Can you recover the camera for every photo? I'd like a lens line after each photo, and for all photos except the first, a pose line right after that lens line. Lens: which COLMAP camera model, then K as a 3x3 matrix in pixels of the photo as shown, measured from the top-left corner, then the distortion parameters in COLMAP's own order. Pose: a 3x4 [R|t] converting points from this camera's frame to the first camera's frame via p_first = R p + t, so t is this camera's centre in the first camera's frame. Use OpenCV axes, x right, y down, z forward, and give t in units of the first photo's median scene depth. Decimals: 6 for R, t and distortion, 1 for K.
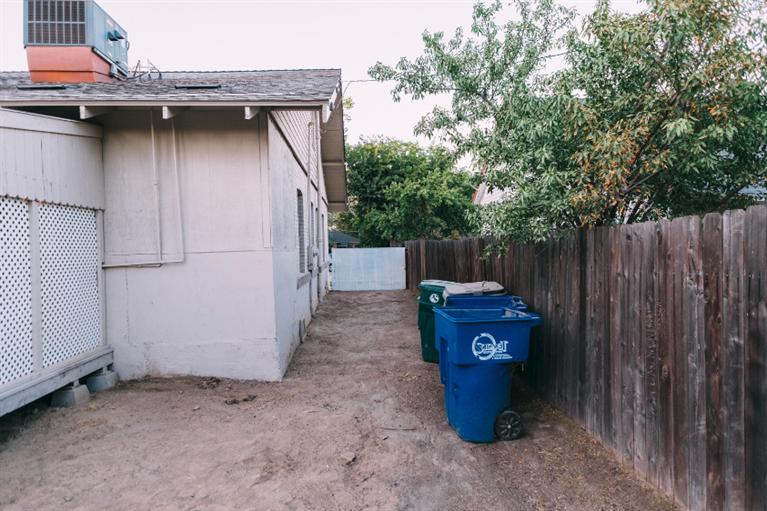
lens RADIAL K [[470.7, 0, 383.5], [0, 470.7, 255.5], [0, 0, 1]] dist [0.033363, -0.026869]
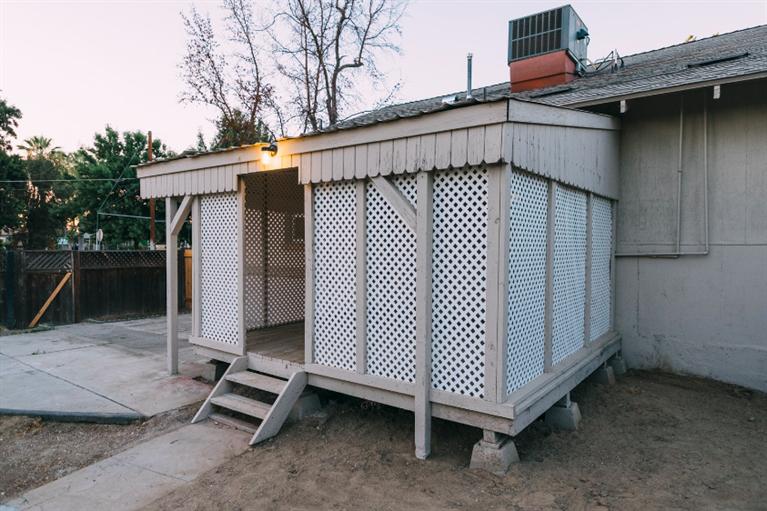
lens RADIAL K [[470.7, 0, 383.5], [0, 470.7, 255.5], [0, 0, 1]] dist [0.033363, -0.026869]
pose [[0.750986, 0.048411, -0.658541, -0.287845], [-0.037441, 0.998826, 0.030730, 0.010994], [0.659255, 0.001578, 0.751917, -0.110467]]
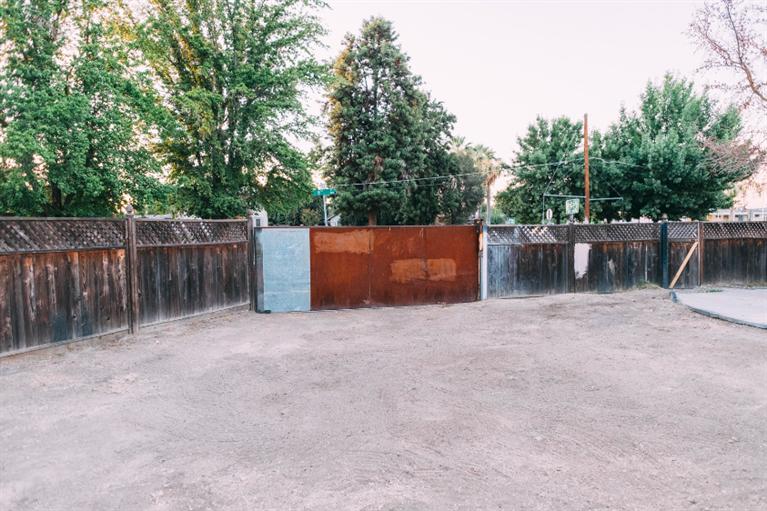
lens RADIAL K [[470.7, 0, 383.5], [0, 470.7, 255.5], [0, 0, 1]] dist [0.033363, -0.026869]
pose [[0.157439, 0.088842, -0.983524, -0.613071], [-0.007214, 0.996022, 0.088816, 0.066847], [0.987502, -0.006888, 0.157454, -1.168732]]
